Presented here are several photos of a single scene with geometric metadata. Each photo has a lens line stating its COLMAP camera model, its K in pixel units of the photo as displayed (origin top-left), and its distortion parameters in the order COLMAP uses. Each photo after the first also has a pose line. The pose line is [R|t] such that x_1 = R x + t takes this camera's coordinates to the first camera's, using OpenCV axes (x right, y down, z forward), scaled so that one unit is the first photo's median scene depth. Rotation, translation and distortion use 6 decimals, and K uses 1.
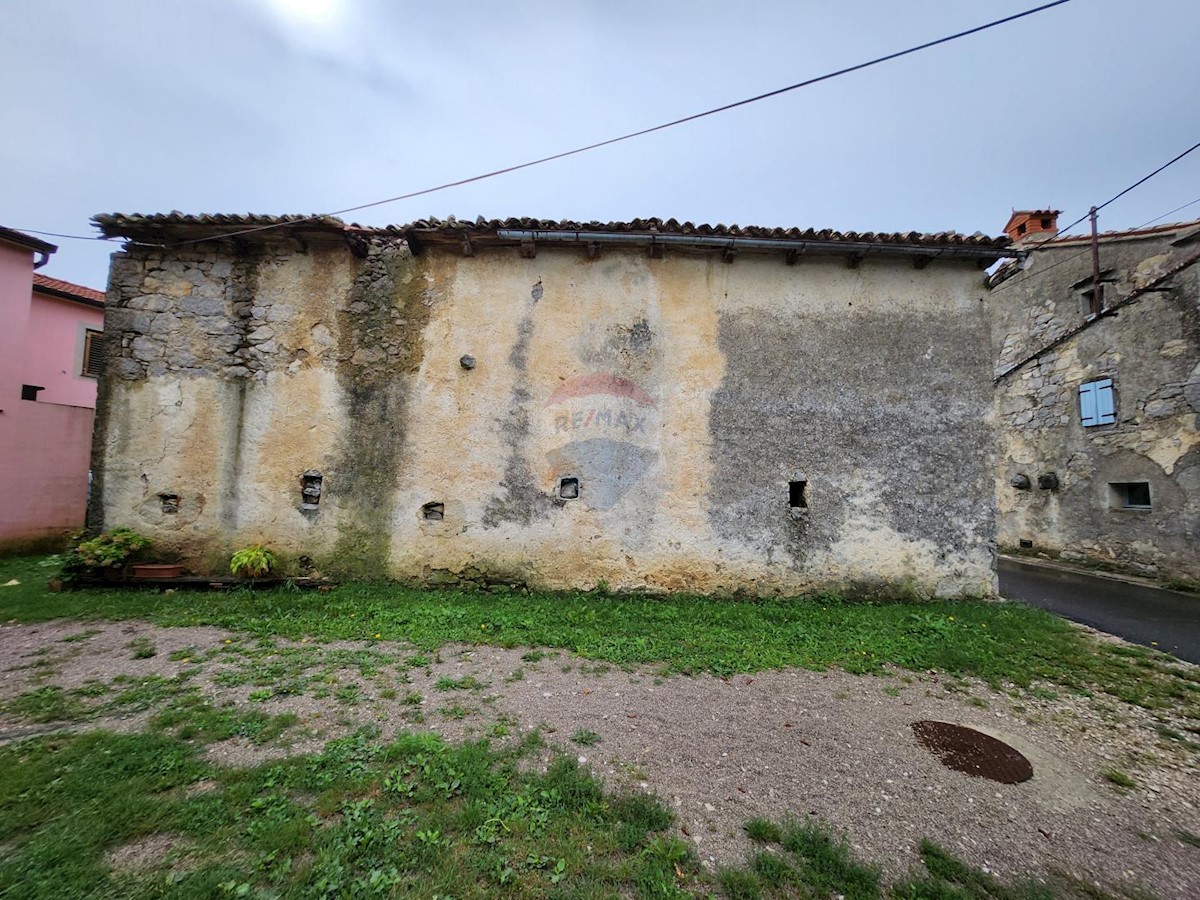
lens RADIAL K [[473.3, 0, 599.6], [0, 473.3, 457.4], [0, 0, 1]] dist [-0.007874, 0.005142]
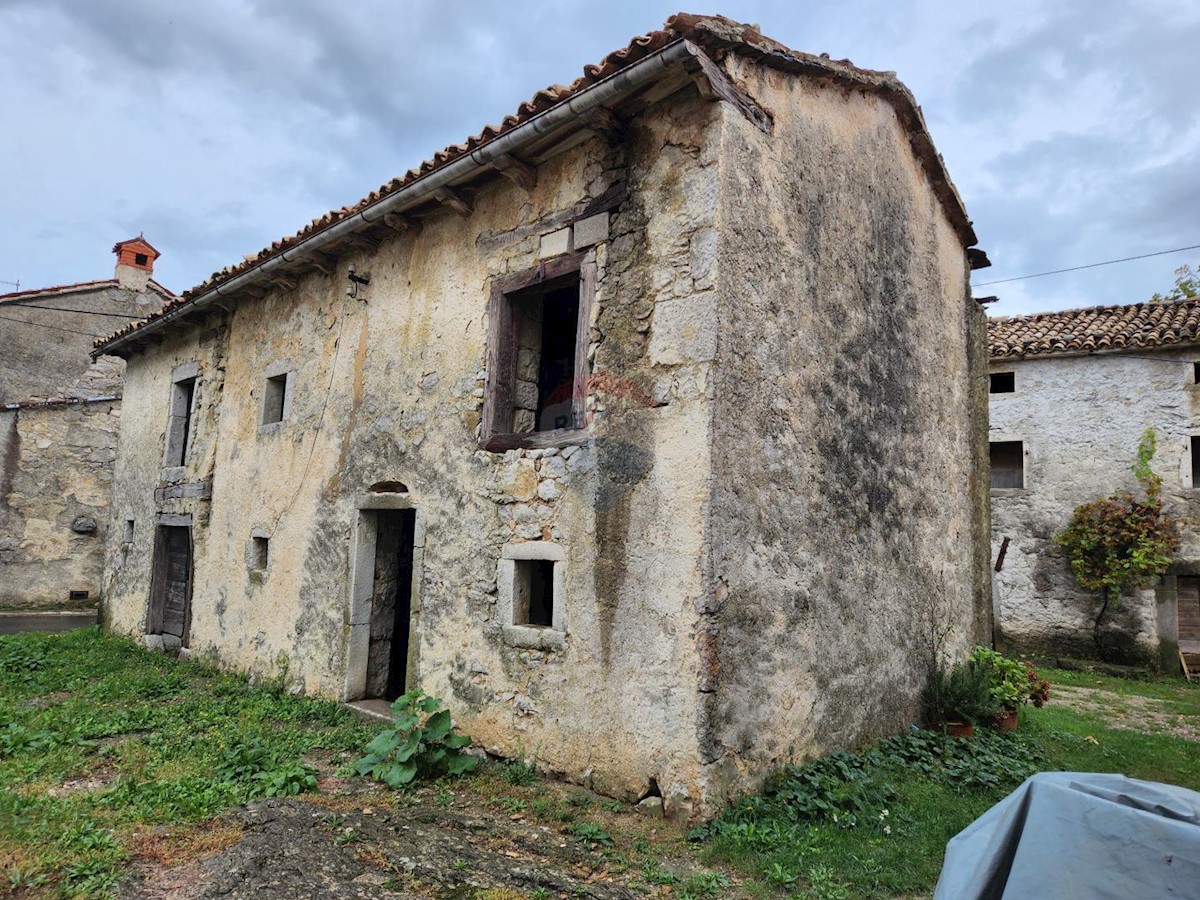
lens RADIAL K [[797.2, 0, 618.5], [0, 797.2, 443.7], [0, 0, 1]] dist [0.105498, -0.113226]
pose [[-0.705474, 0.047904, 0.707115, -0.952977], [-0.095167, 0.982275, -0.161491, 0.054874], [-0.702317, -0.181222, -0.688411, 1.434325]]
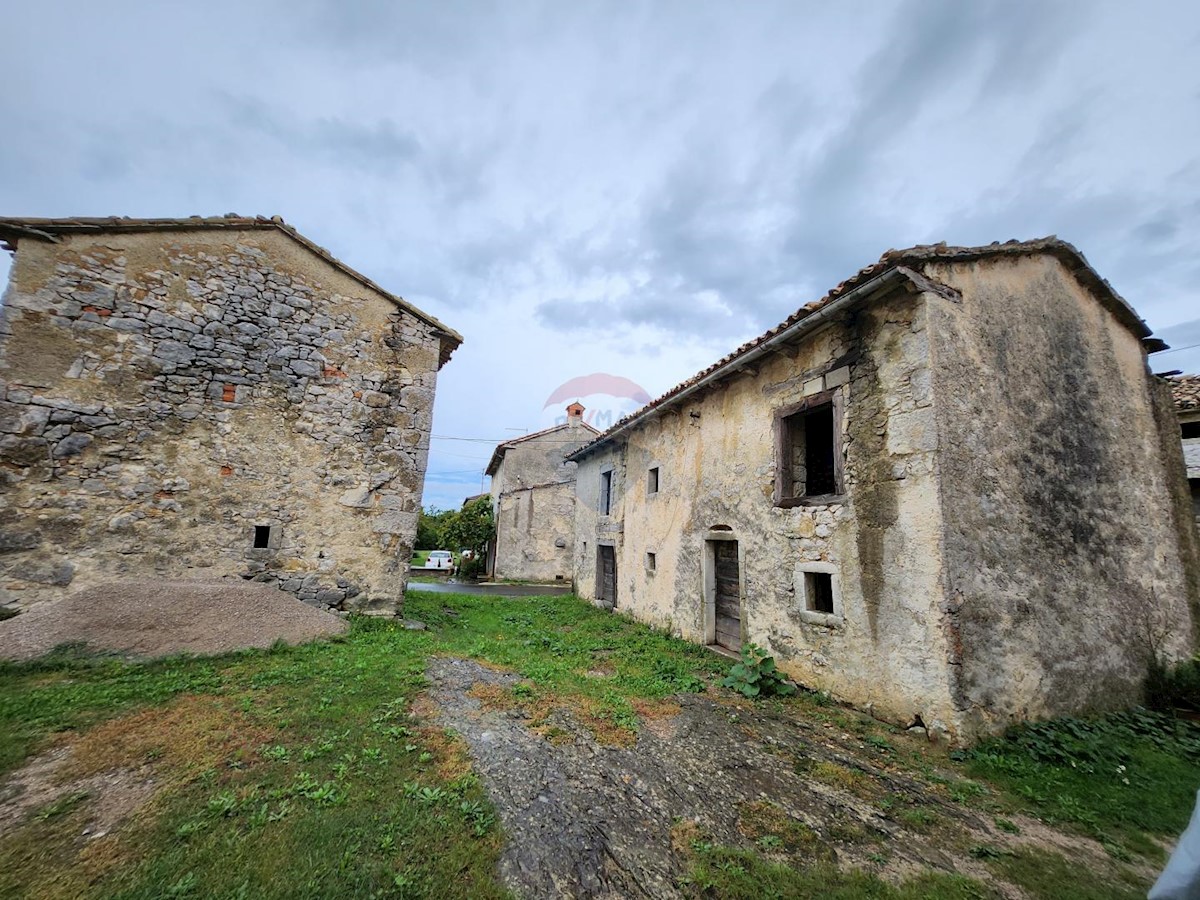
lens RADIAL K [[473.3, 0, 599.6], [0, 473.3, 457.4], [0, 0, 1]] dist [-0.007874, 0.005142]
pose [[-0.313992, 0.140613, 0.938955, -0.975938], [-0.112259, 0.976536, -0.183781, 0.048637], [-0.942766, -0.163112, -0.290840, 1.503048]]
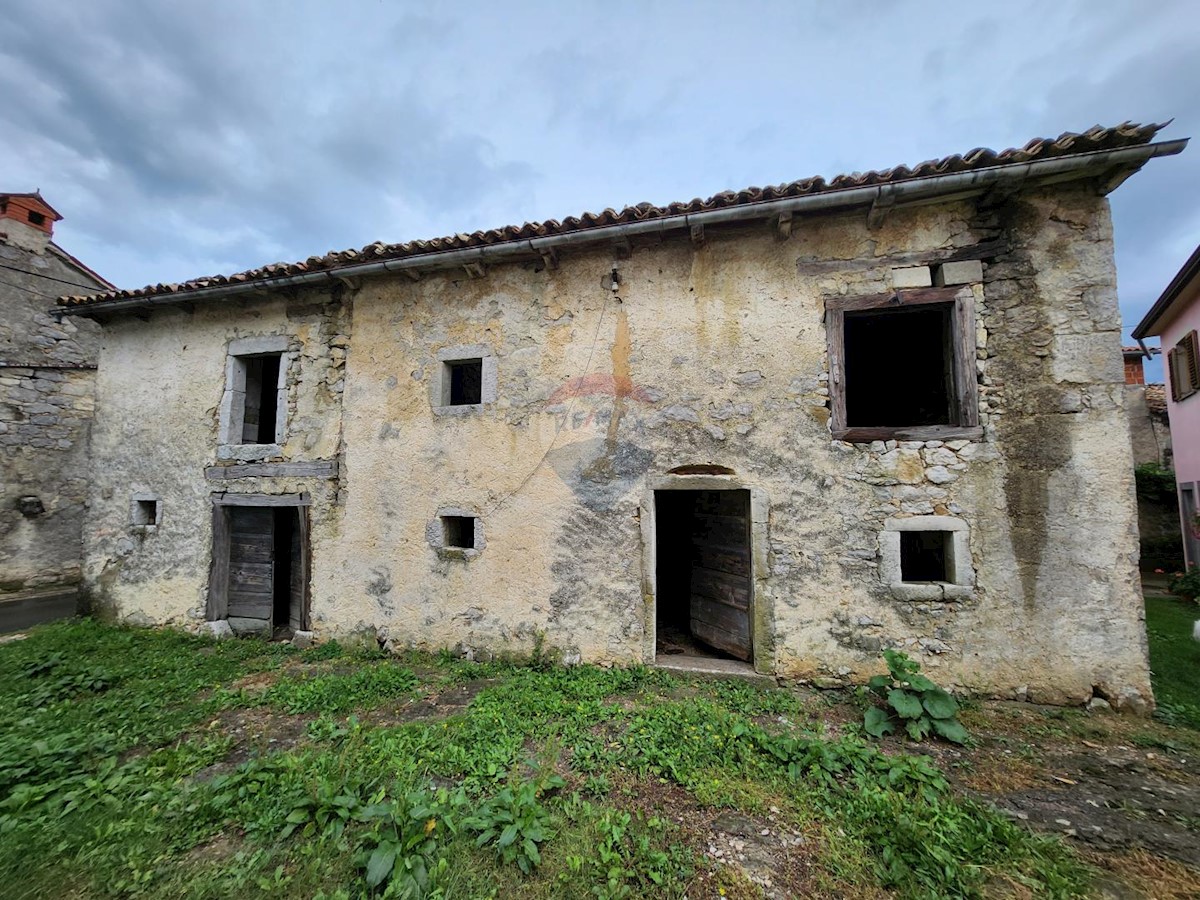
lens RADIAL K [[471.5, 0, 600.7], [0, 471.5, 458.3], [0, 0, 1]] dist [-0.005325, 0.003366]
pose [[-0.964758, 0.007011, 0.263046, -0.361070], [-0.033932, 0.987985, -0.150781, 0.058993], [-0.260942, -0.154393, -0.952928, 1.546341]]
